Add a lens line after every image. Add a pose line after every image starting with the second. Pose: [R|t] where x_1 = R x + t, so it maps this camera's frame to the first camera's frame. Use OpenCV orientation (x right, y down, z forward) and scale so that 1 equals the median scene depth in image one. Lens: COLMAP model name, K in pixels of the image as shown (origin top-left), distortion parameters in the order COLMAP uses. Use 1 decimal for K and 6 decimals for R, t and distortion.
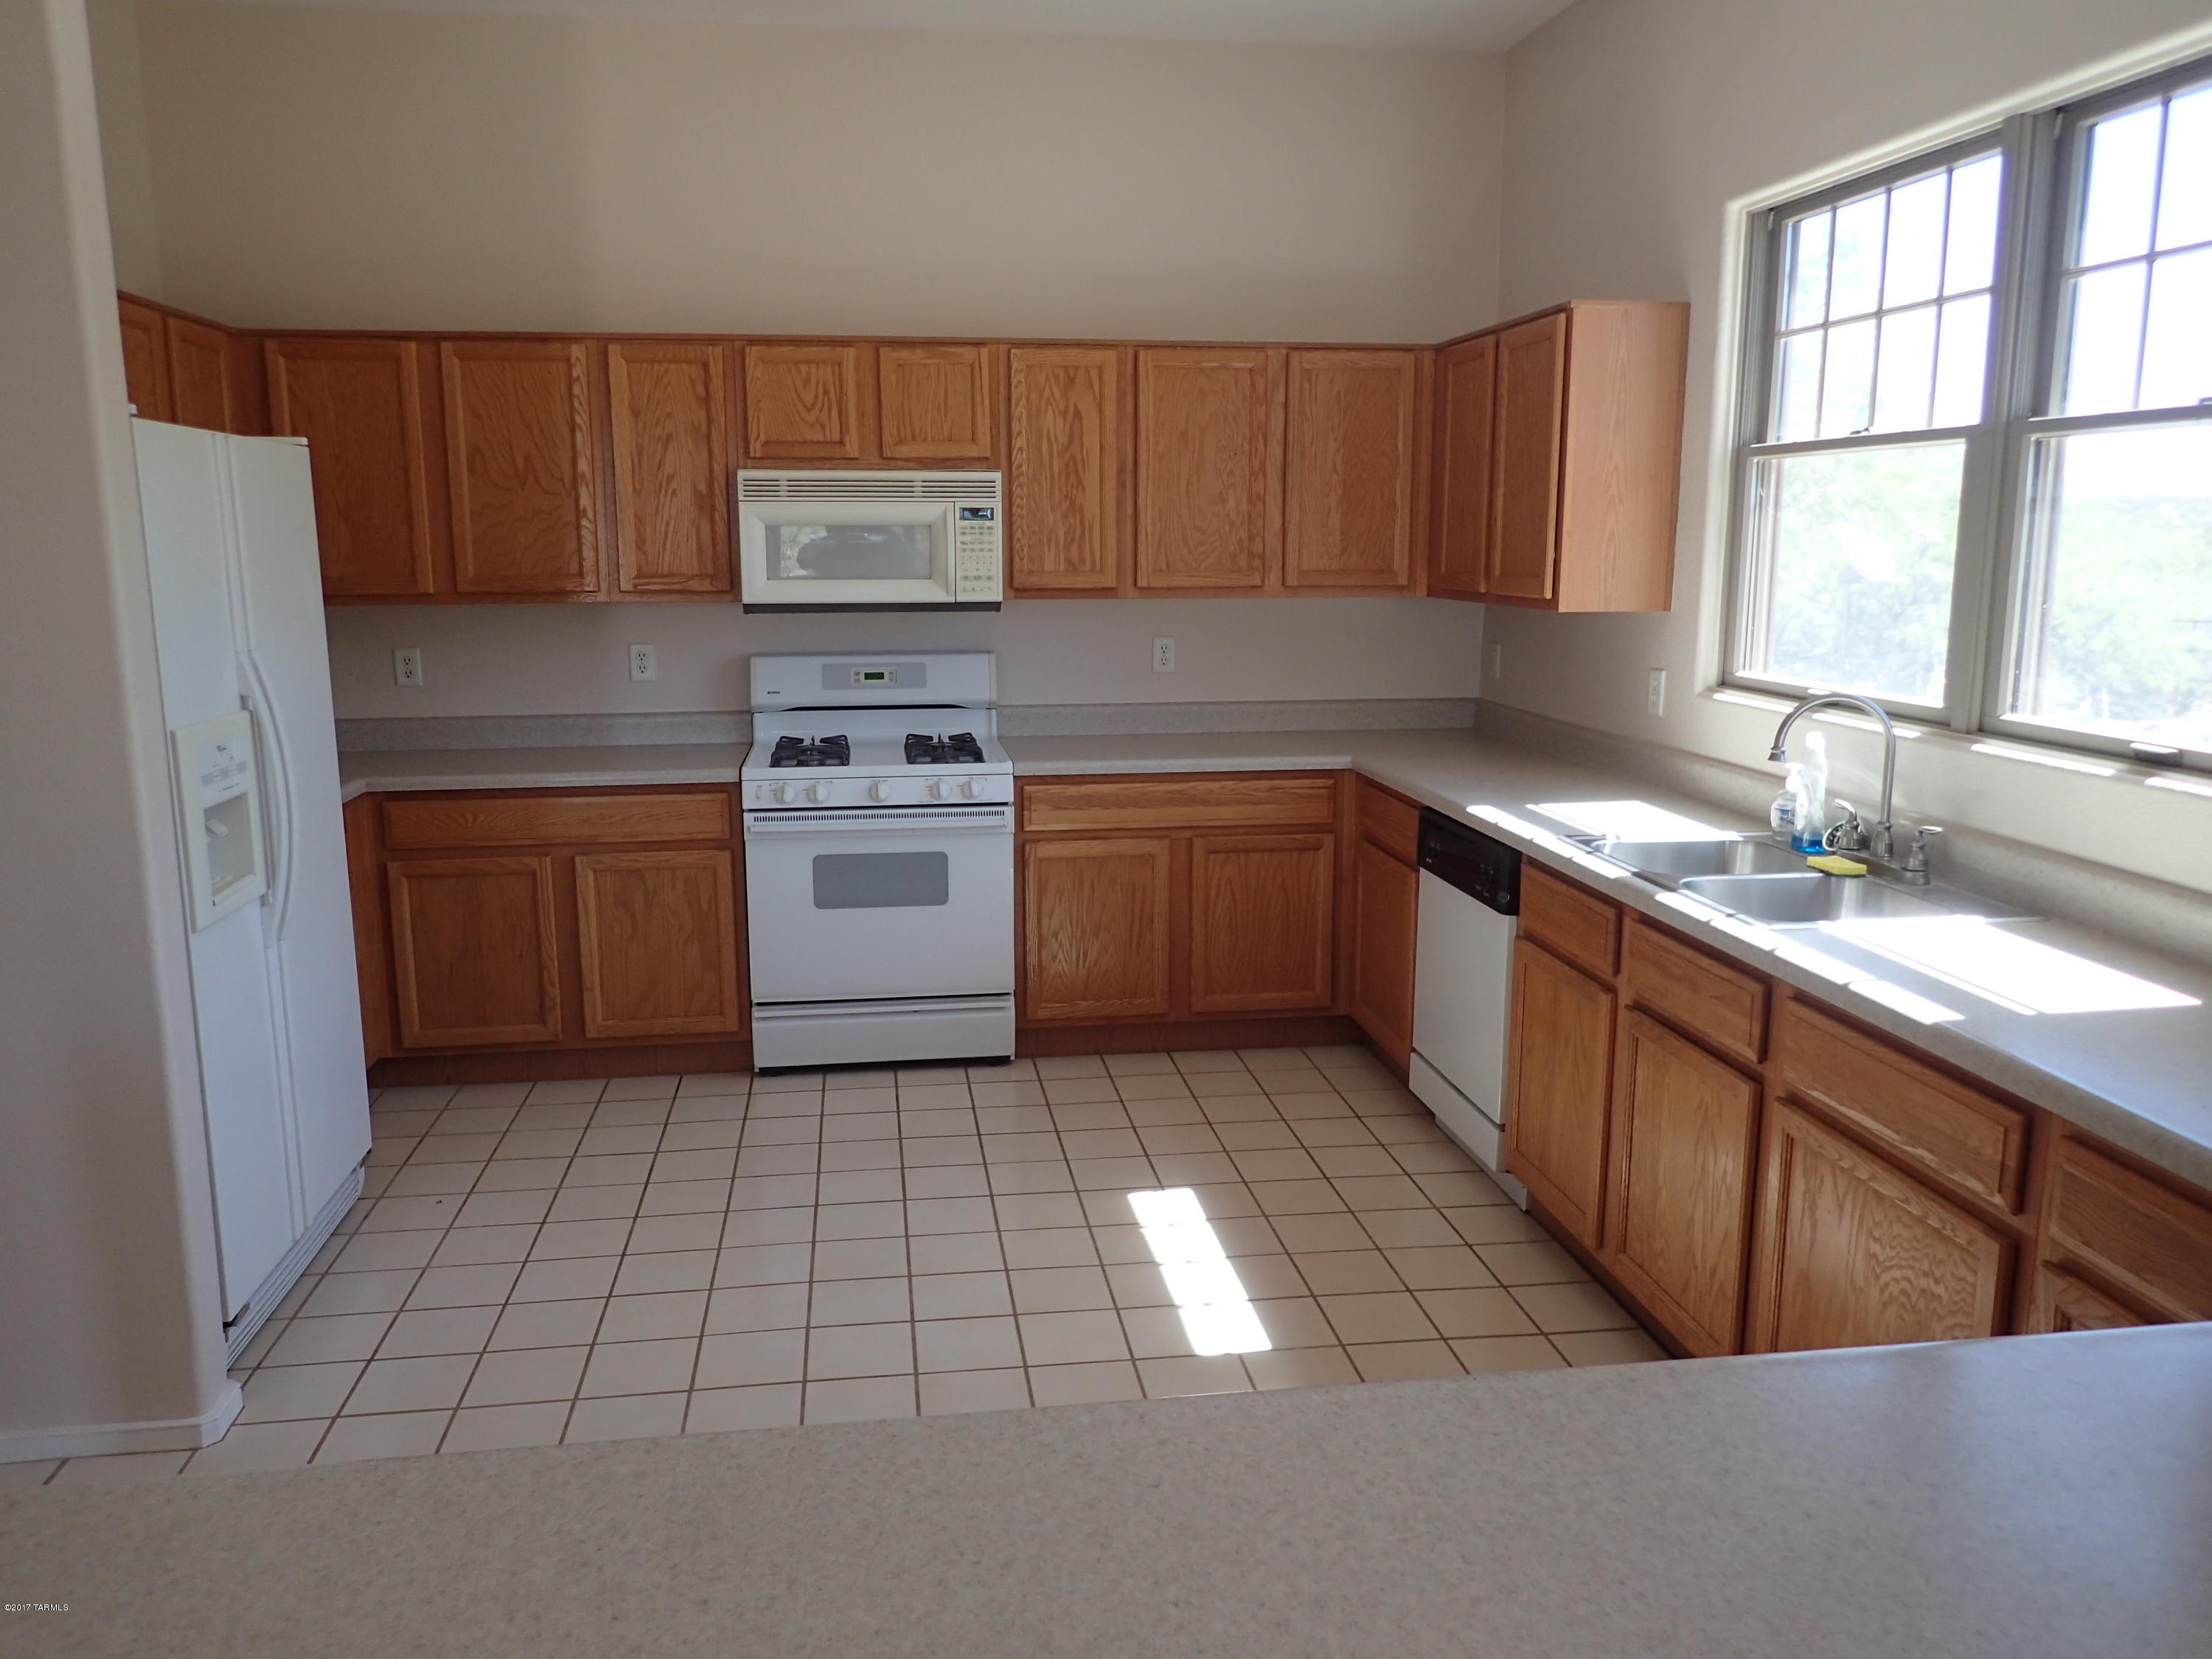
lens RADIAL K [[1639.7, 0, 1106.0], [0, 1639.7, 829.5], [0, 0, 1]] dist [-0.011064, -0.007997]
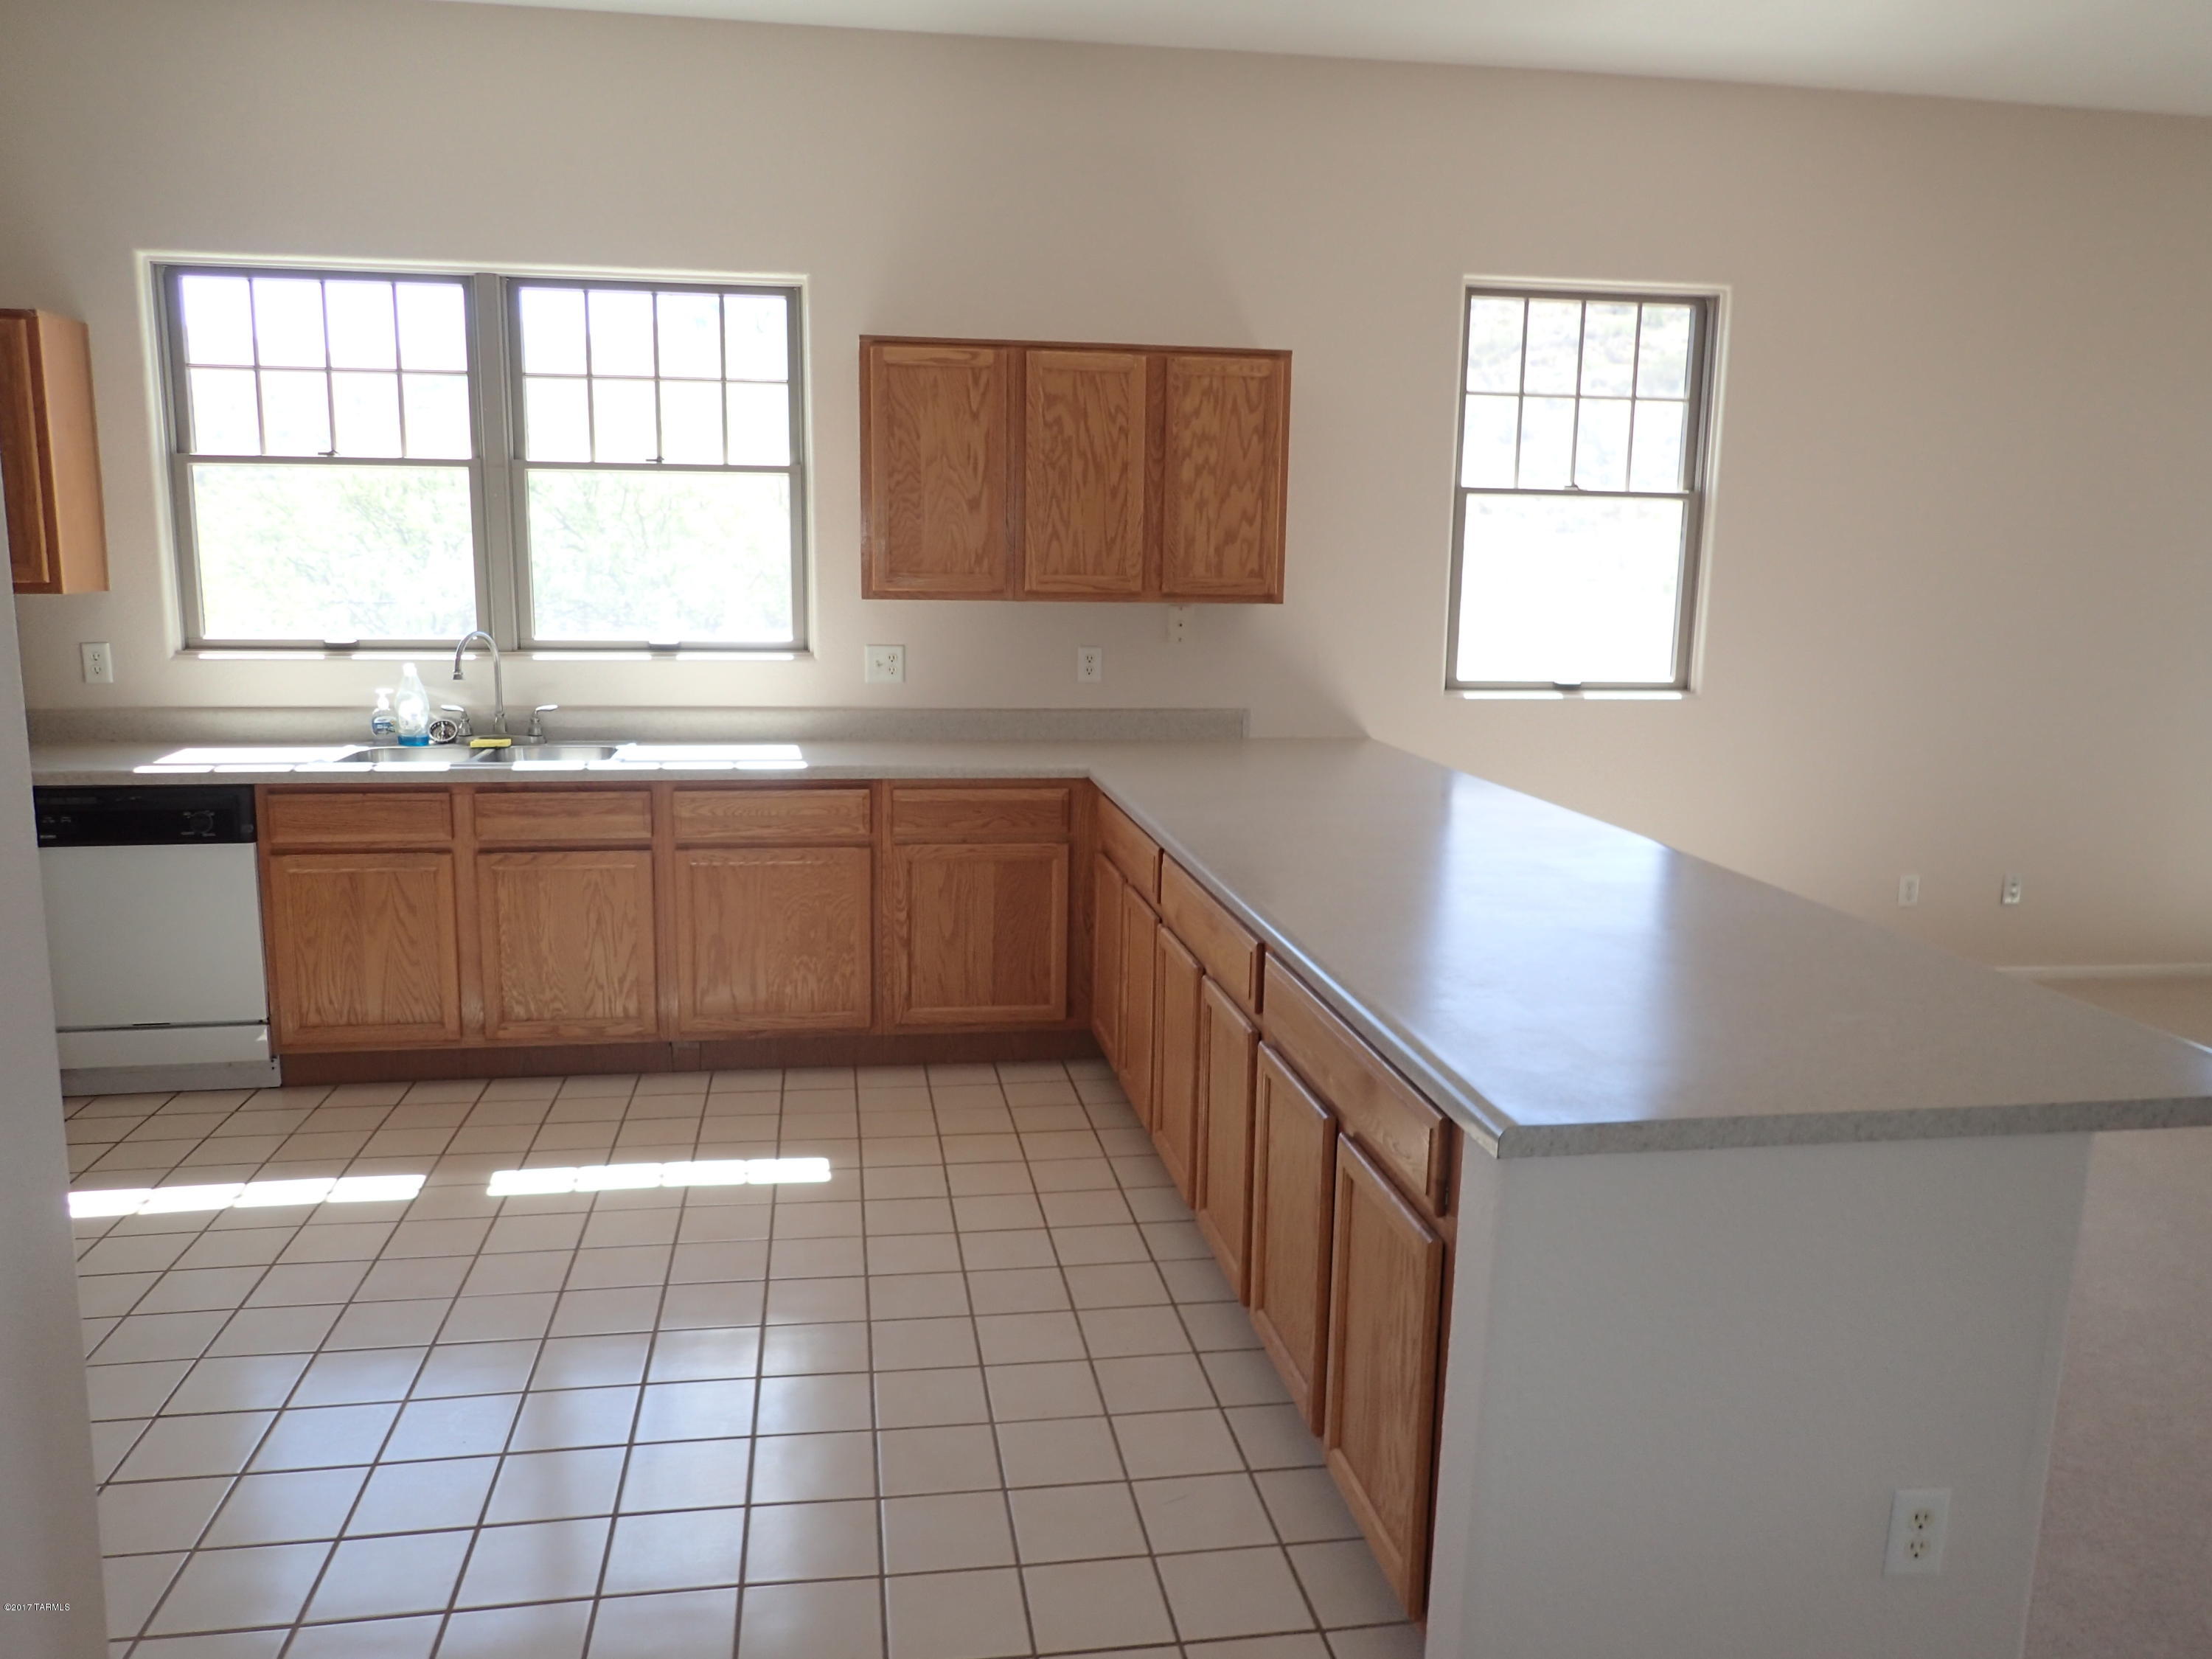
lens RADIAL K [[1639.7, 0, 1106.0], [0, 1639.7, 829.5], [0, 0, 1]] dist [-0.011064, -0.007997]
pose [[-0.011956, -0.167035, 0.985879, -1.018869], [0.168331, 0.971542, 0.166647, -0.054928], [-0.985658, 0.167946, 0.016501, 0.399255]]
